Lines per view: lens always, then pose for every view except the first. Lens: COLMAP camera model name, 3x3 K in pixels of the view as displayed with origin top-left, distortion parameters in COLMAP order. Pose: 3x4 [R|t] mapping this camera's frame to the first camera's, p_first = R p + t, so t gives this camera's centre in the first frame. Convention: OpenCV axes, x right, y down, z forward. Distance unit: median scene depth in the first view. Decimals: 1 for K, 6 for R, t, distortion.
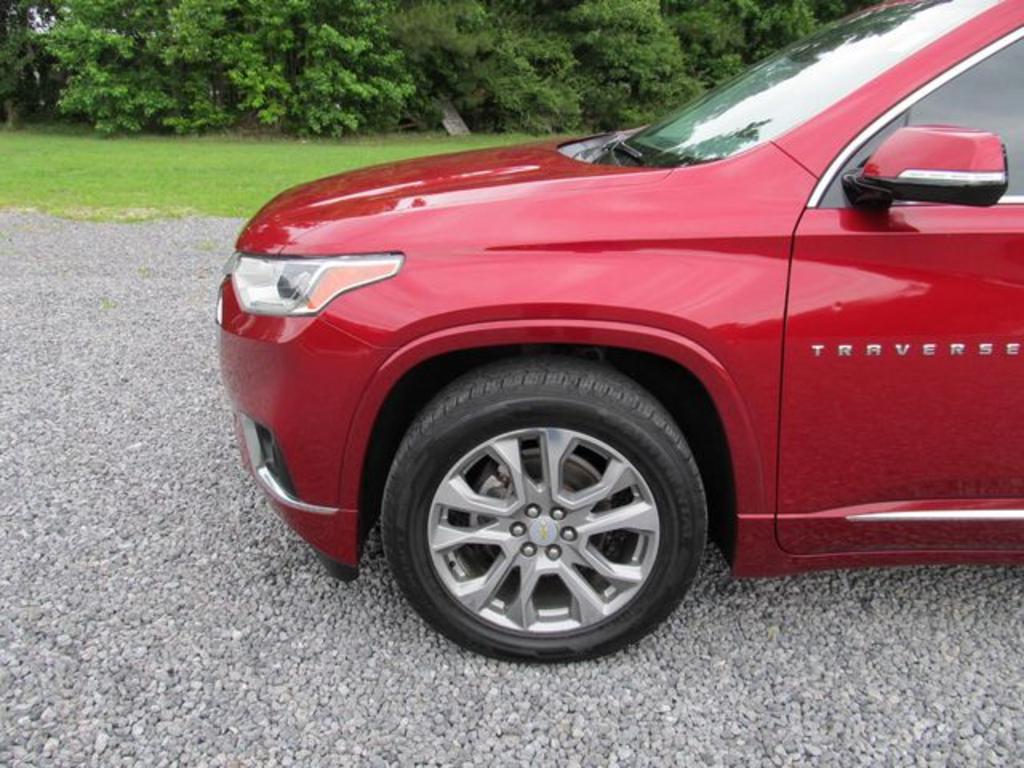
lens RADIAL K [[820.7, 0, 507.9], [0, 820.7, 381.3], [0, 0, 1]] dist [-0.052536, -0.002245]
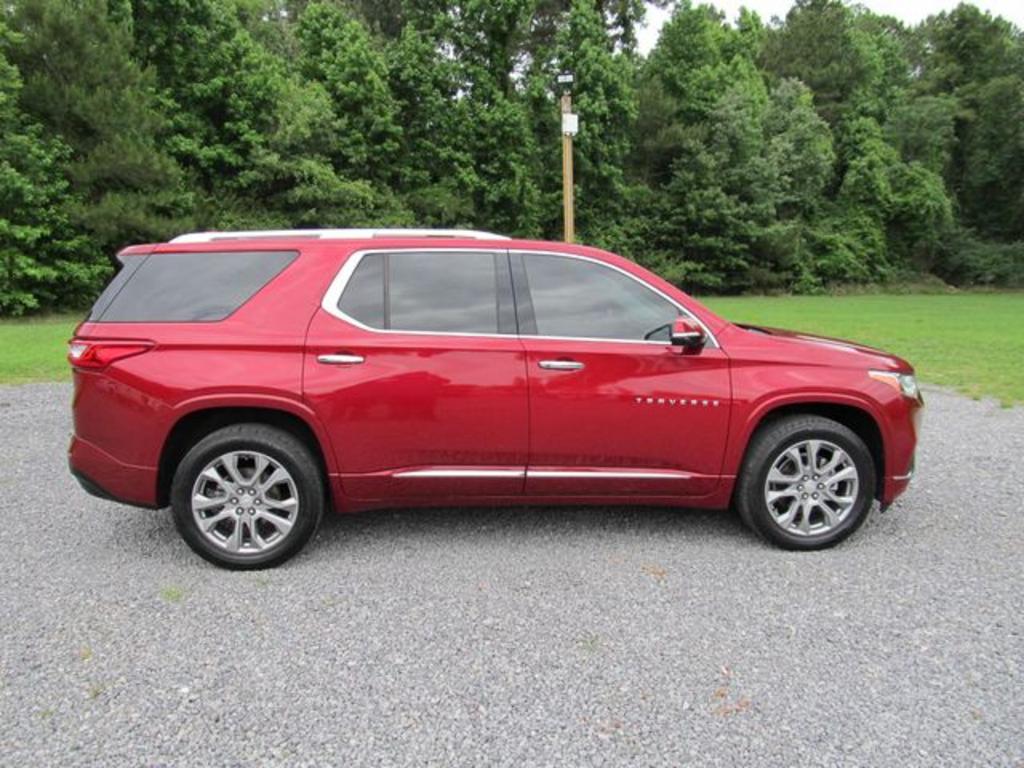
lens RADIAL K [[828.3, 0, 507.8], [0, 828.3, 387.1], [0, 0, 1]] dist [-0.065744, 0.015789]
pose [[0.987911, -0.056279, 0.144444, 0.278734], [0.082001, 0.980458, -0.178821, 0.035851], [-0.131558, 0.188504, 0.973221, -0.104437]]
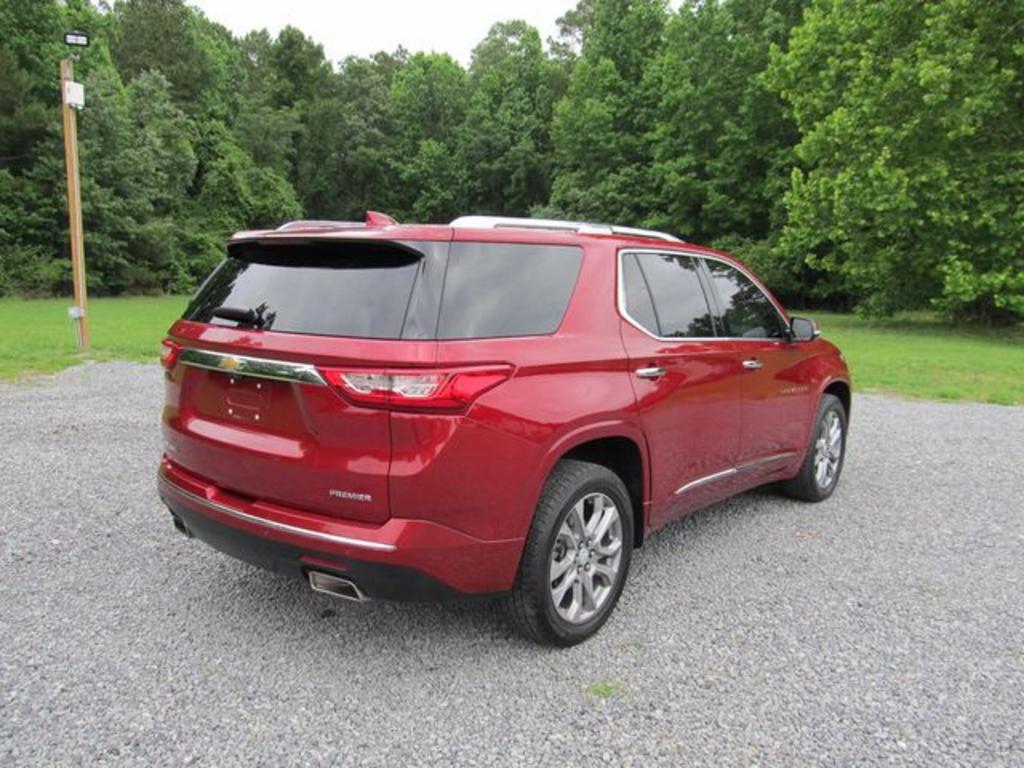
lens RADIAL K [[825.3, 0, 512.0], [0, 825.3, 384.0], [0, 0, 1]] dist [-0.058154, 0.003443]
pose [[0.575829, -0.131893, 0.806861, 0.106953], [0.267138, 0.963086, -0.033217, -0.009364], [-0.772695, 0.234670, 0.589807, 0.013423]]
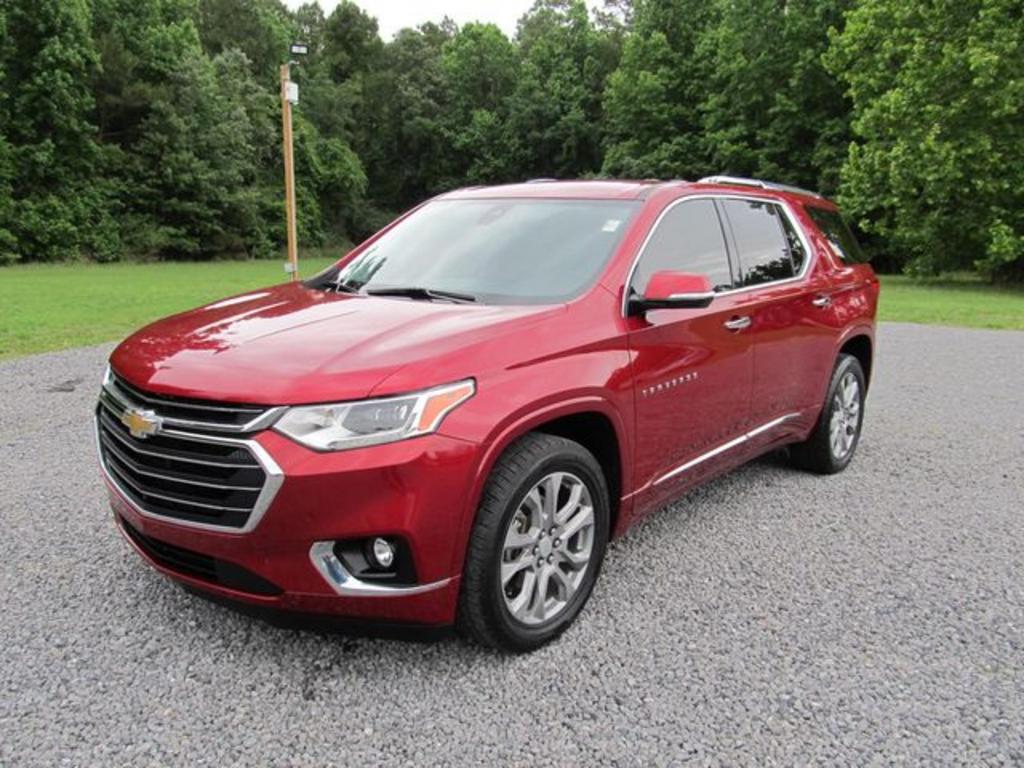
lens RADIAL K [[820.7, 0, 507.9], [0, 820.7, 381.3], [0, 0, 1]] dist [-0.052536, -0.002245]
pose [[0.602174, -0.163679, 0.781406, -0.102345], [0.266951, 0.963702, -0.003856, -0.011227], [-0.752412, 0.210919, 0.624011, 0.004253]]
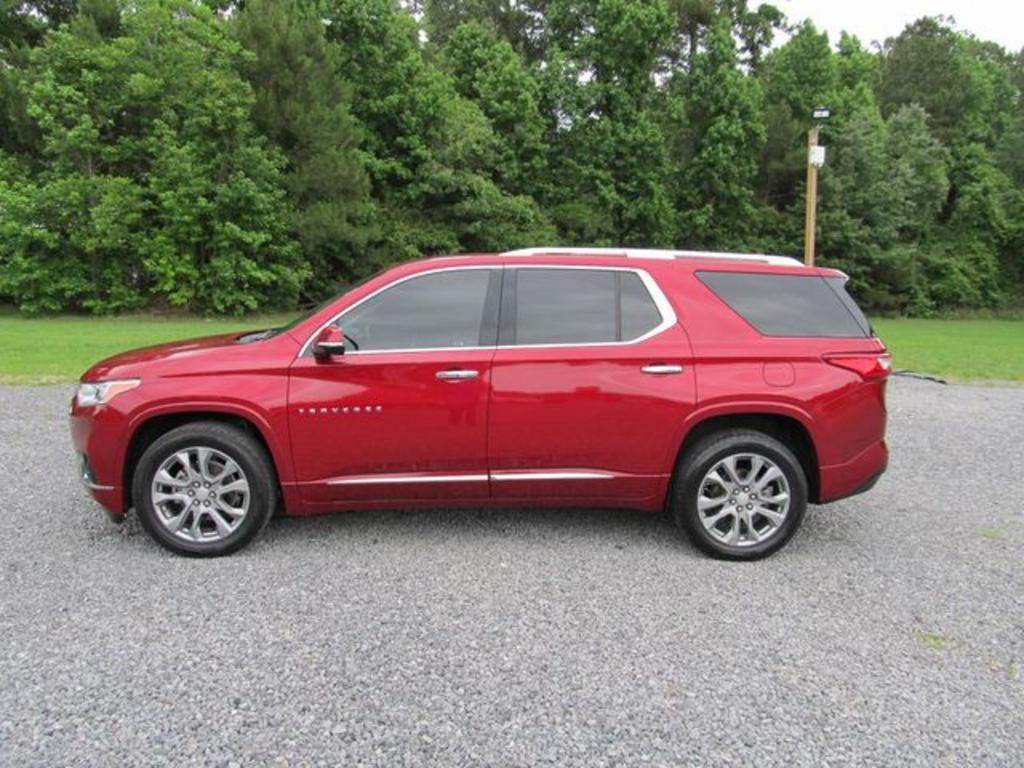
lens RADIAL K [[820.7, 0, 507.9], [0, 820.7, 381.3], [0, 0, 1]] dist [-0.052536, -0.002245]
pose [[0.995956, -0.017778, 0.088067, 0.064873], [0.035209, 0.979052, -0.200543, 0.033030], [-0.082657, 0.202832, 0.975719, -0.128314]]
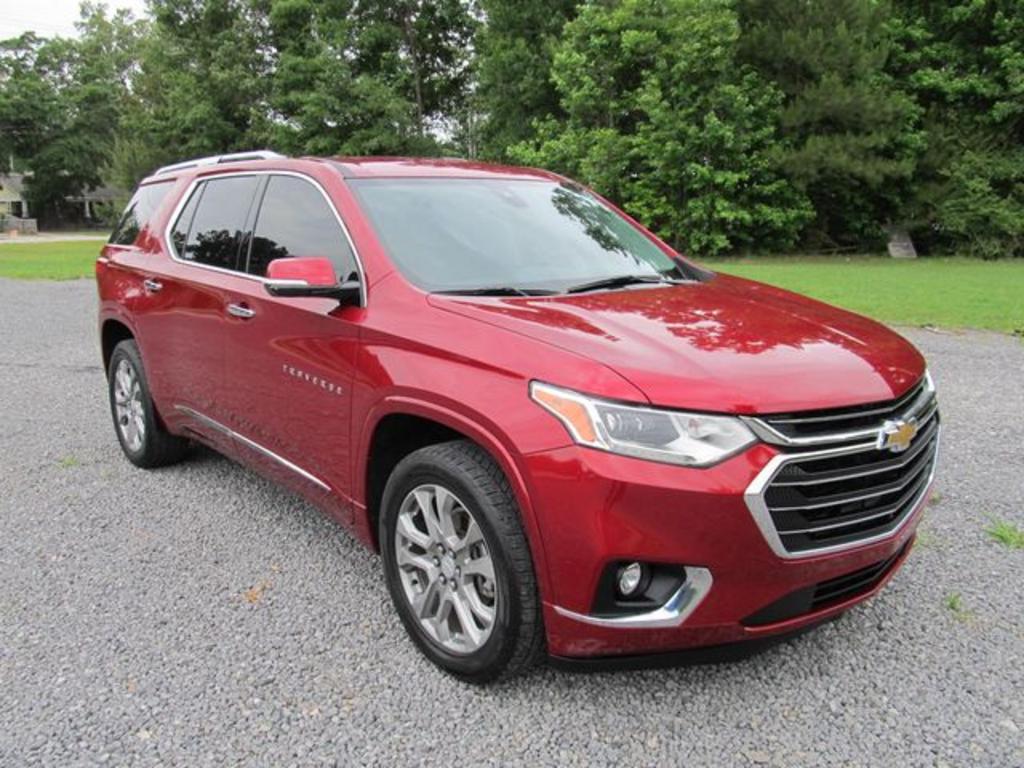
lens RADIAL K [[846.2, 0, 512.0], [0, 846.2, 384.0], [0, 0, 1]] dist [-0.098462, 0.063145]
pose [[0.700003, 0.107537, -0.705997, 0.470038], [-0.211361, 0.975504, -0.060978, 0.009854], [0.682146, 0.191905, 0.705585, 0.004799]]
